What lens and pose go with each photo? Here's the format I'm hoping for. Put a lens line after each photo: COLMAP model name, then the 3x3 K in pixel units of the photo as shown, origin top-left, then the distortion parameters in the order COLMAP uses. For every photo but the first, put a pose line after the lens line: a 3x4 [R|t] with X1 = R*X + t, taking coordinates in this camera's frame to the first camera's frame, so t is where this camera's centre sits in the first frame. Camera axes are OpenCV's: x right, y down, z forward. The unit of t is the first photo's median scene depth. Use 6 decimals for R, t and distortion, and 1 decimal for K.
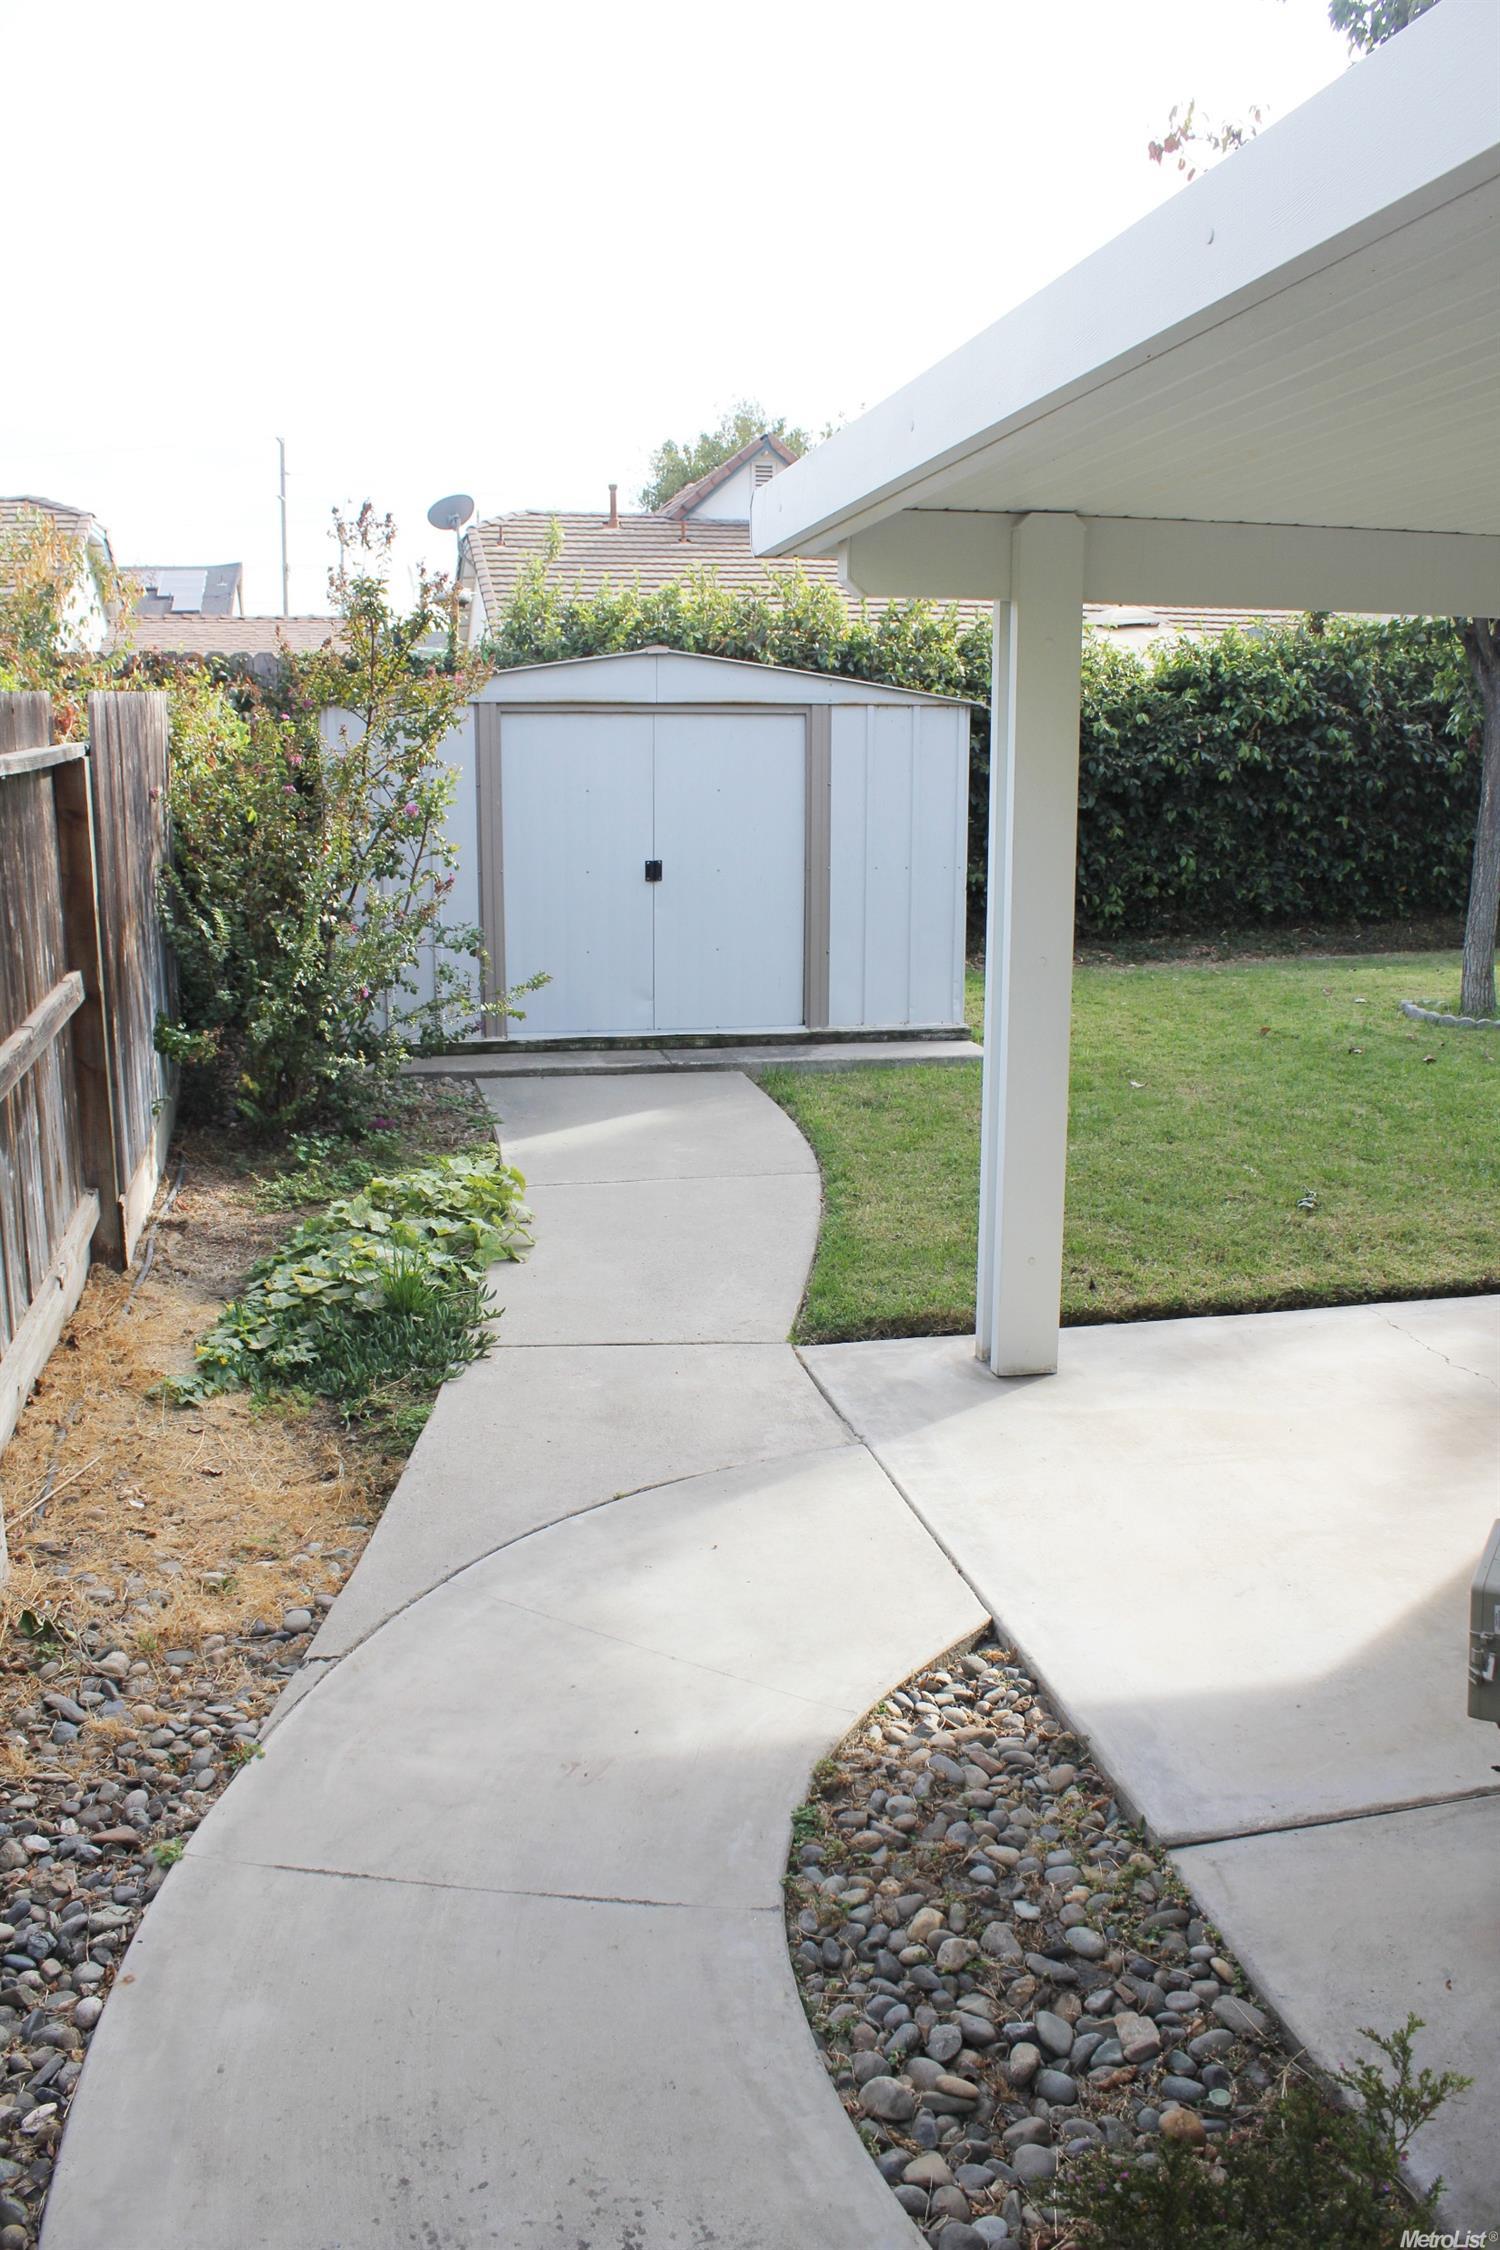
lens RADIAL K [[1863.2, 0, 750.0], [0, 1863.2, 1125.0], [0, 0, 1]] dist [-0.179263, 0.167646]
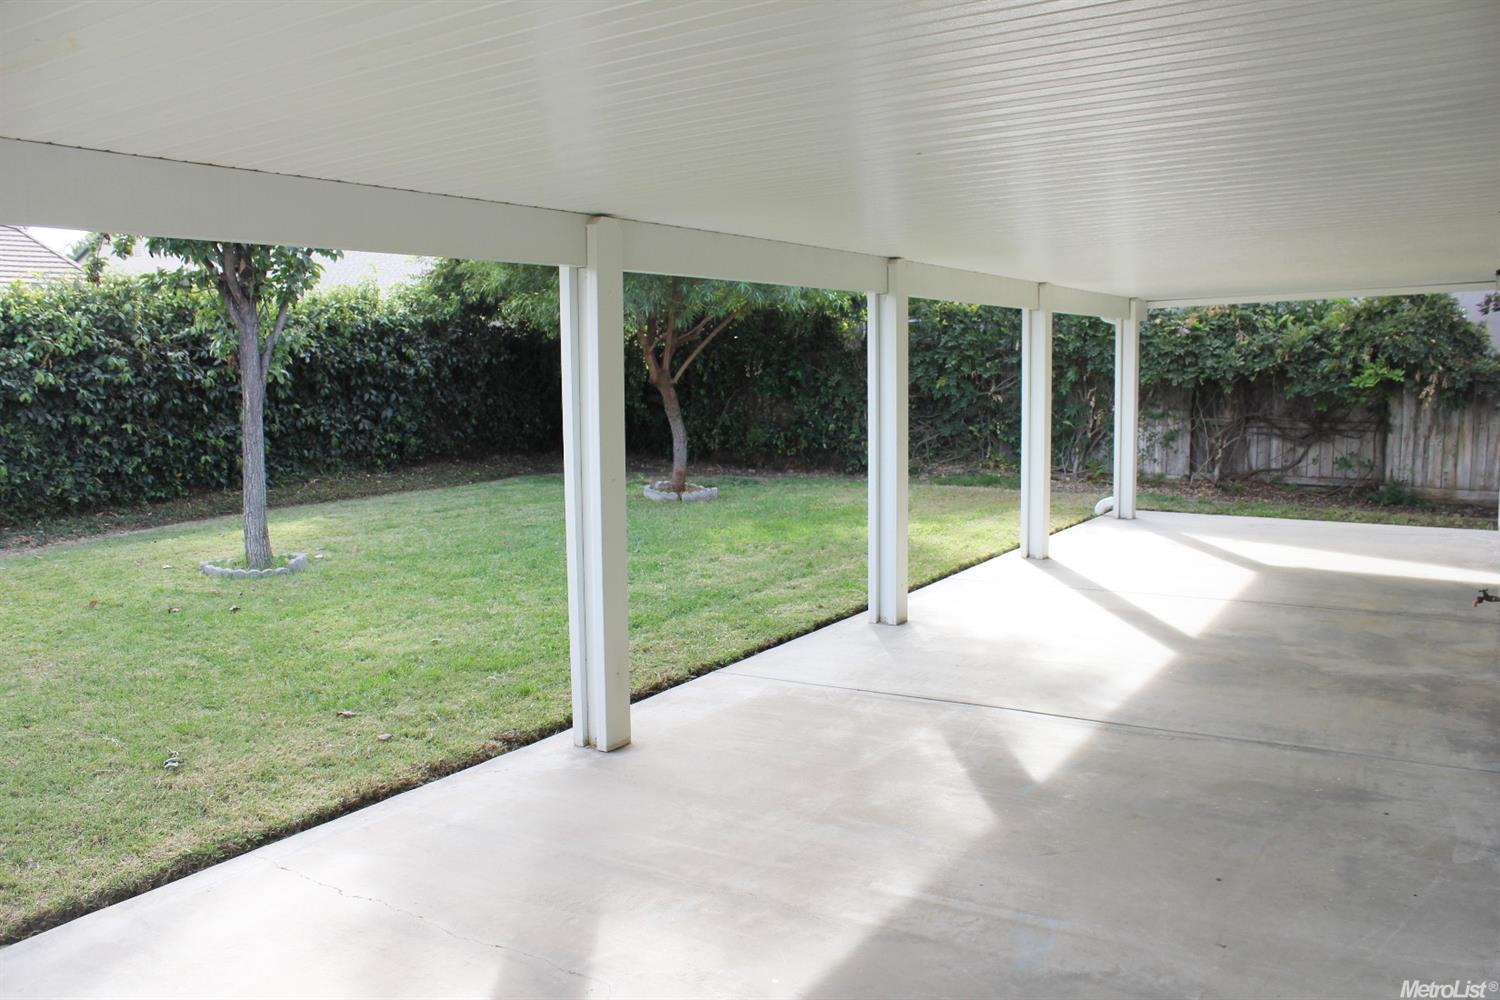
lens RADIAL K [[1242.1, 0, 750.0], [0, 1242.1, 500.0], [0, 0, 1]] dist [-0.179263, 0.167646]
pose [[0.693032, -0.088849, 0.715411, 0.017714], [0.159373, 0.986705, -0.031846, -0.018023], [-0.703070, 0.136087, 0.697978, 0.101284]]
